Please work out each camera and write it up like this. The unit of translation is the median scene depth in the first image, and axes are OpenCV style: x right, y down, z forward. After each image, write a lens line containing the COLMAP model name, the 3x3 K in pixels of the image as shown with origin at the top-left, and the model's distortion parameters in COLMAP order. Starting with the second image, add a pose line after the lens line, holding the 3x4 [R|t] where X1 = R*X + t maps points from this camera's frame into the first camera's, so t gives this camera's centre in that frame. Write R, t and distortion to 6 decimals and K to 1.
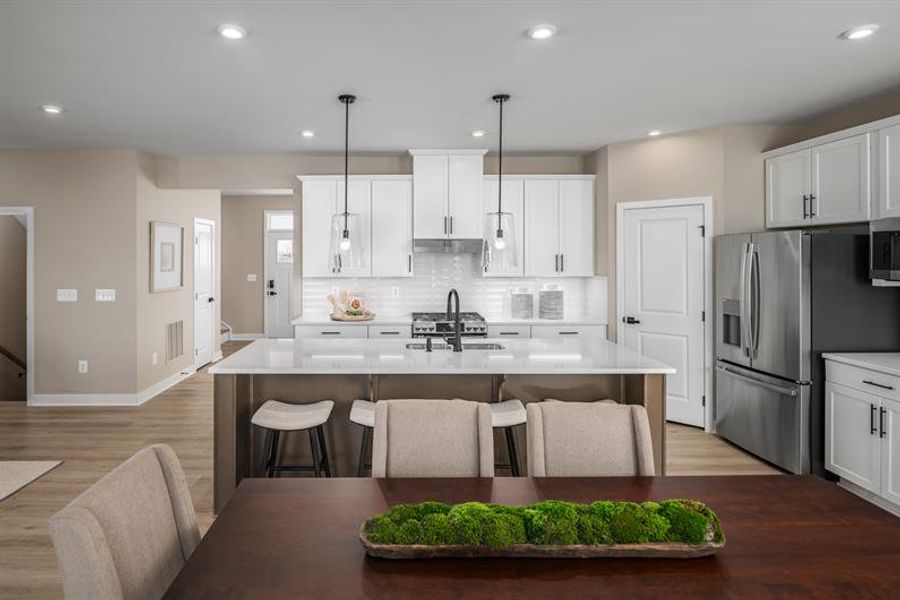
lens RADIAL K [[510.8, 0, 400.3], [0, 510.8, 253.7], [0, 0, 1]] dist [0.002829, -0.000348]
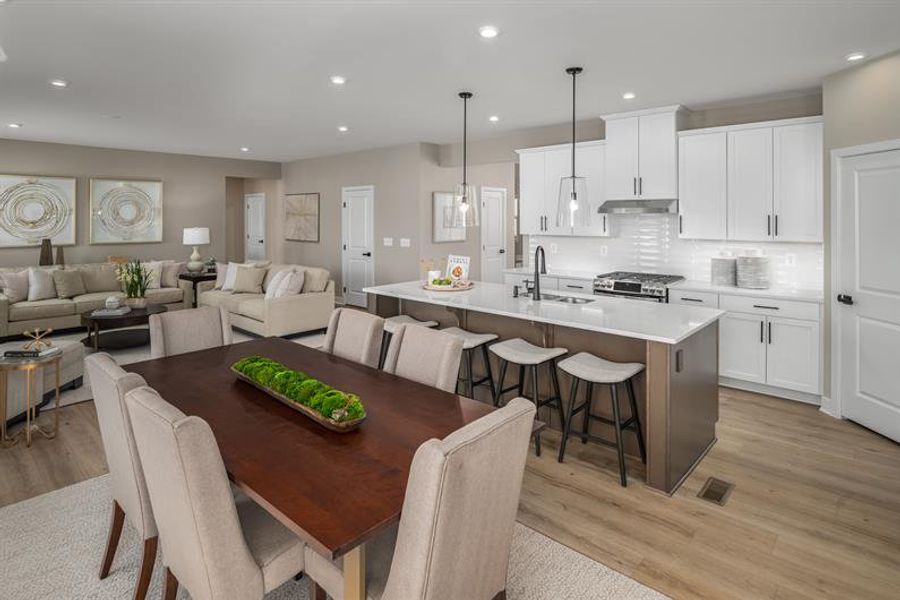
lens RADIAL K [[490.5, 0, 446.6], [0, 490.5, 213.8], [0, 0, 1]] dist [-0.003550, -0.000585]
pose [[0.735384, -0.002224, -0.677647, 0.495539], [0.001823, 0.999997, -0.001303, -0.000699], [0.677648, -0.000278, 0.735386, 0.039054]]
